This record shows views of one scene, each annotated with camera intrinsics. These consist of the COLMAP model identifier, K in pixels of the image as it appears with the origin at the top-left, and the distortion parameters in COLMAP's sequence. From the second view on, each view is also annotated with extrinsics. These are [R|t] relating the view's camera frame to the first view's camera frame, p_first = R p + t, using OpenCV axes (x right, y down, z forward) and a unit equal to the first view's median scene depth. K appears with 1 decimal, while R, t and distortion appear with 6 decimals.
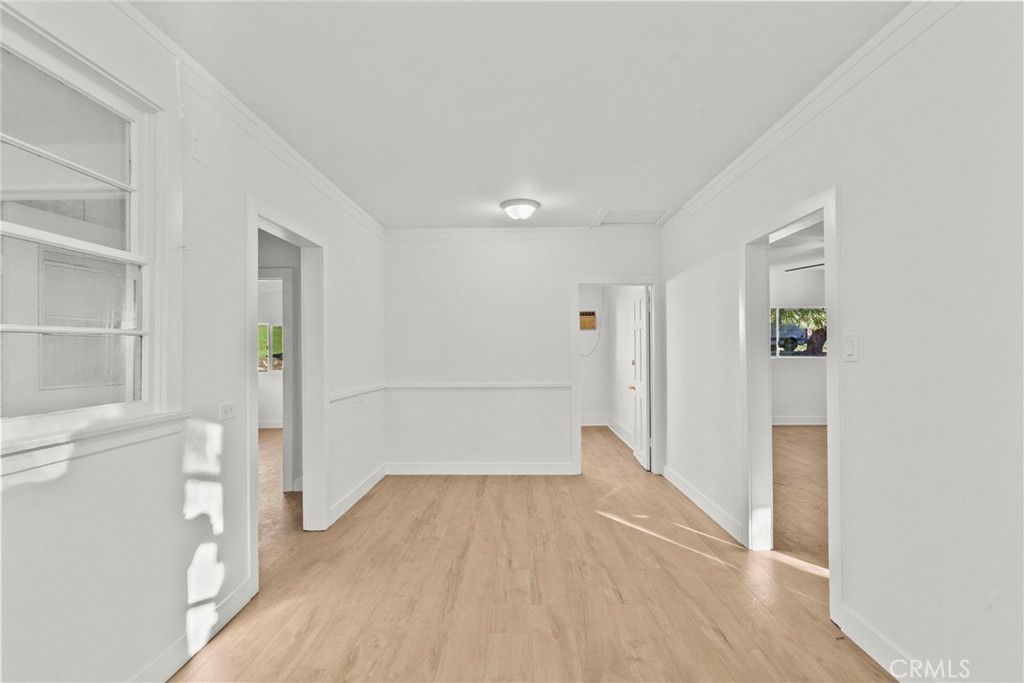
lens RADIAL K [[472.3, 0, 515.6], [0, 472.3, 333.0], [0, 0, 1]] dist [-0.000259, 0.000240]
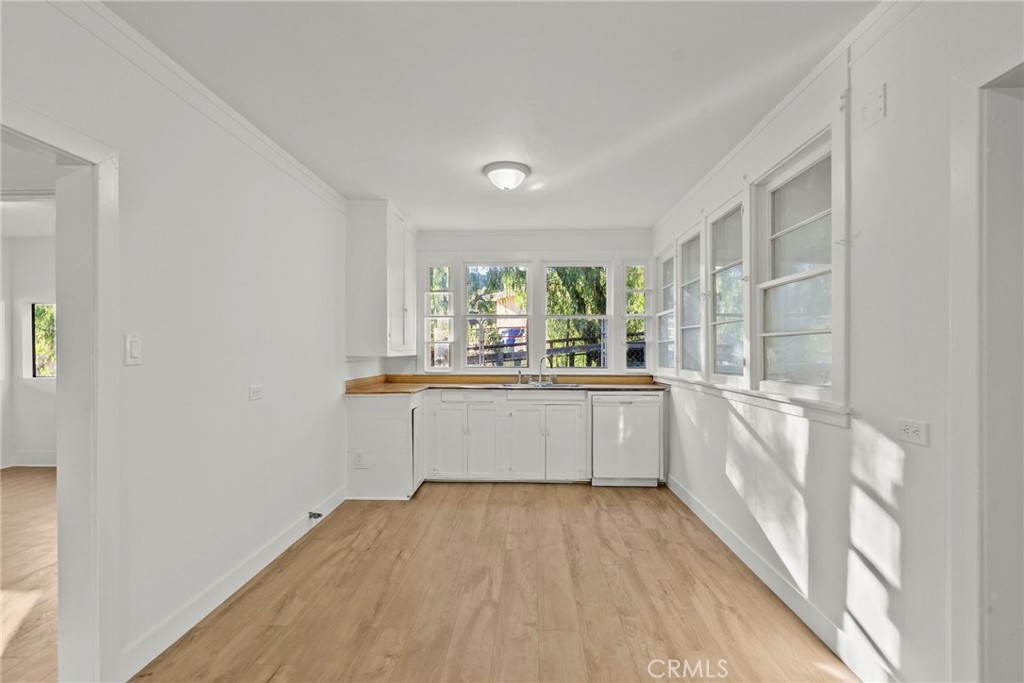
lens RADIAL K [[465.7, 0, 513.8], [0, 465.7, 346.0], [0, 0, 1]] dist [-0.002915, 0.001005]
pose [[-0.999389, 0.010302, 0.033395, -0.038212], [0.009043, 0.999251, -0.037633, 0.052423], [-0.033758, -0.037308, -0.998733, 1.553981]]
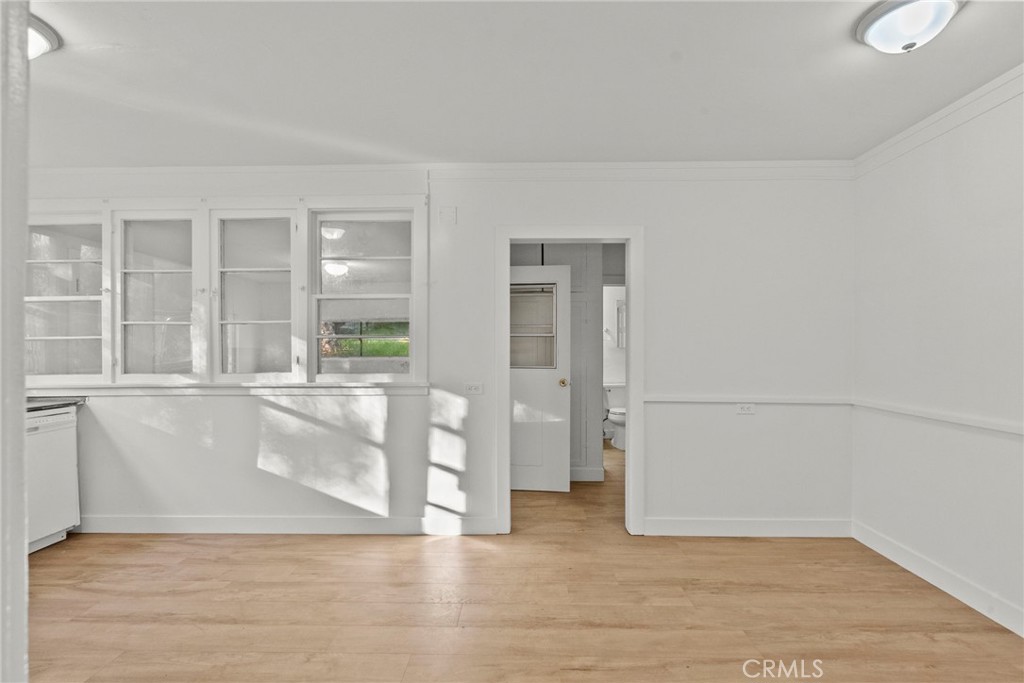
lens RADIAL K [[465.7, 0, 513.8], [0, 465.7, 346.0], [0, 0, 1]] dist [-0.002915, 0.001005]
pose [[-0.016954, 0.002702, -0.999853, 0.714075], [0.034162, 0.999414, 0.002121, 0.033559], [0.999272, -0.034121, -0.017036, 1.041714]]
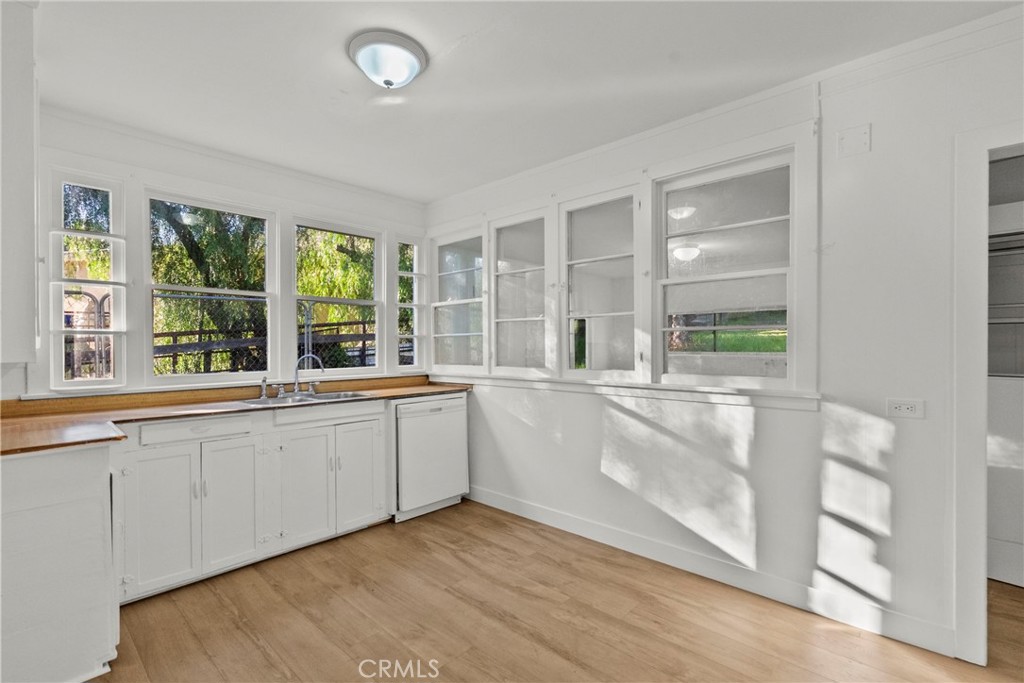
lens RADIAL K [[465.7, 0, 513.8], [0, 465.7, 346.0], [0, 0, 1]] dist [-0.002915, 0.001005]
pose [[-0.674283, 0.012966, -0.738359, 0.472400], [0.030999, 0.999462, -0.010758, 0.031457], [0.737822, -0.030142, -0.674322, 0.951913]]
